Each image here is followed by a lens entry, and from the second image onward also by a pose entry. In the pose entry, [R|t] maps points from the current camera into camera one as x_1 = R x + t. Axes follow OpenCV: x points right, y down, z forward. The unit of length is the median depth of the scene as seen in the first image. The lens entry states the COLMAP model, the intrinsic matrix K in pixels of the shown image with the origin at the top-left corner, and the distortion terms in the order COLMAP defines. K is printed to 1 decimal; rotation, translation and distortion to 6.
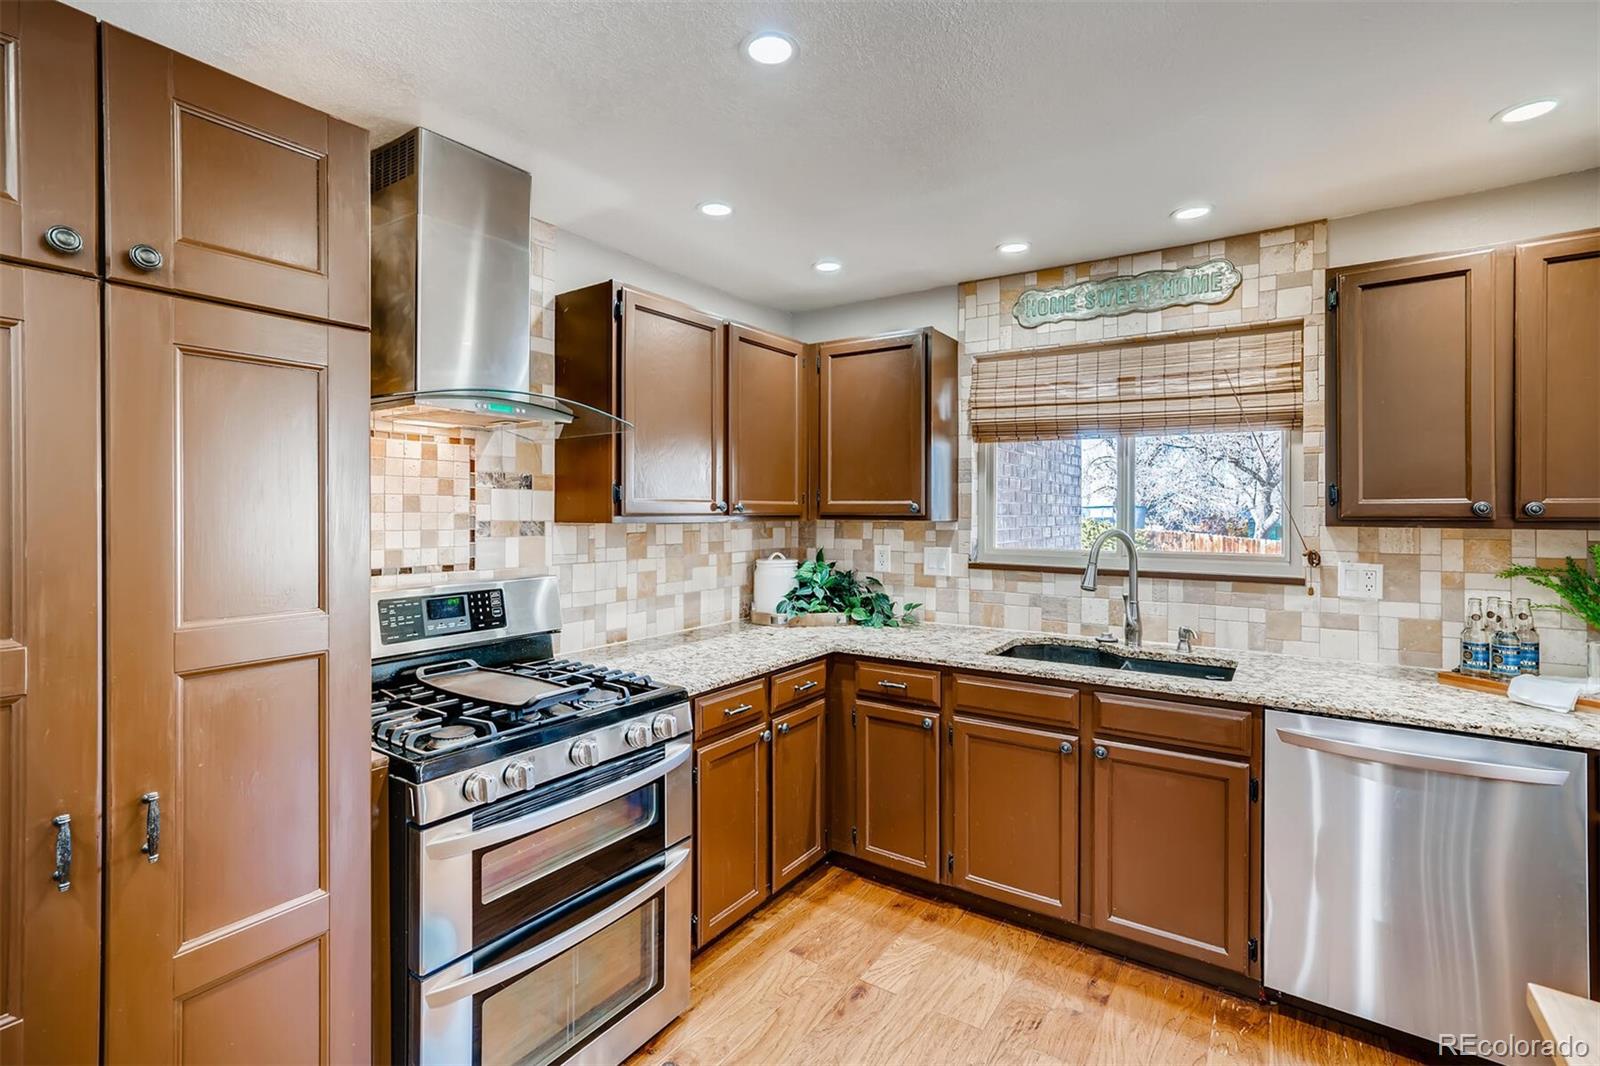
lens RADIAL K [[739.2, 0, 793.6], [0, 739.2, 515.3], [0, 0, 1]] dist [-0.001915, 0.000401]
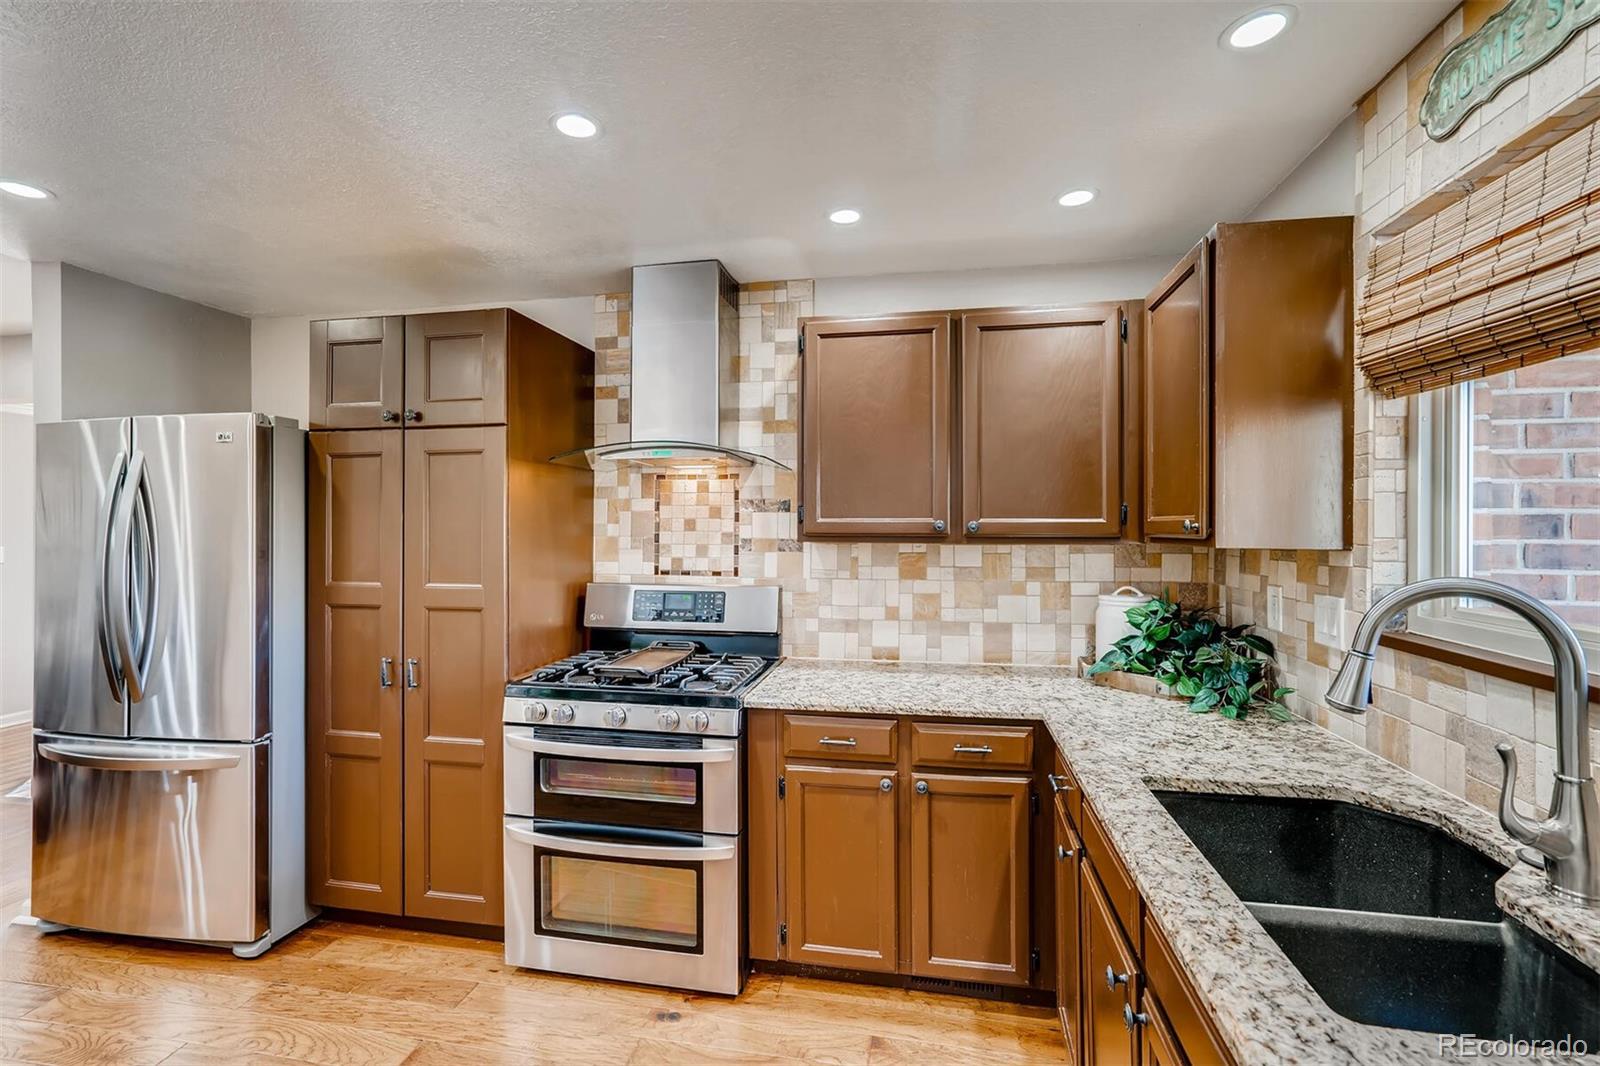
lens RADIAL K [[750.0, 0, 800.0], [0, 750.0, 533.0], [0, 0, 1]] dist [0.002759, 0.000501]
pose [[0.391639, 0.005918, -0.920100, 0.681593], [-0.004522, 0.999980, 0.004506, -0.006548], [0.920108, 0.002396, 0.391658, 0.503584]]
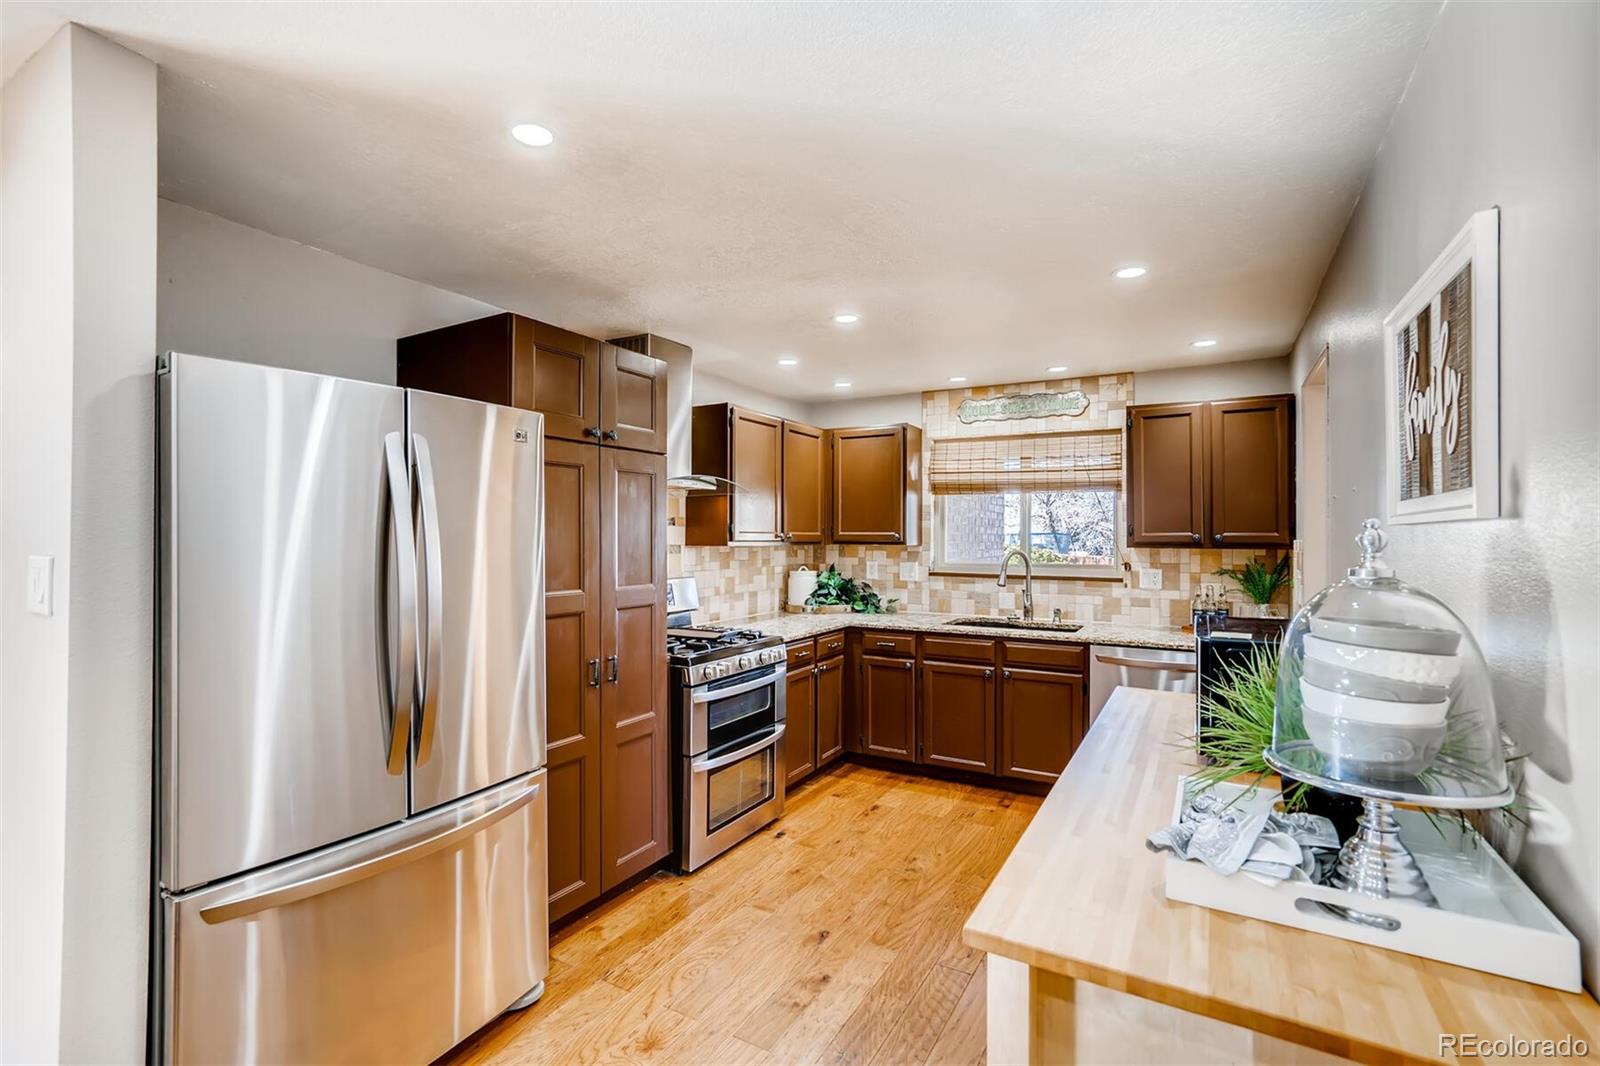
lens RADIAL K [[730.3, 0, 803.0], [0, 730.3, 538.1], [0, 0, 1]] dist [-0.001209, 0.000114]
pose [[0.995982, 0.001046, 0.089552, -0.196622], [-0.000587, 0.999987, -0.005153, 0.000973], [-0.089556, 0.005079, 0.995969, -0.605300]]
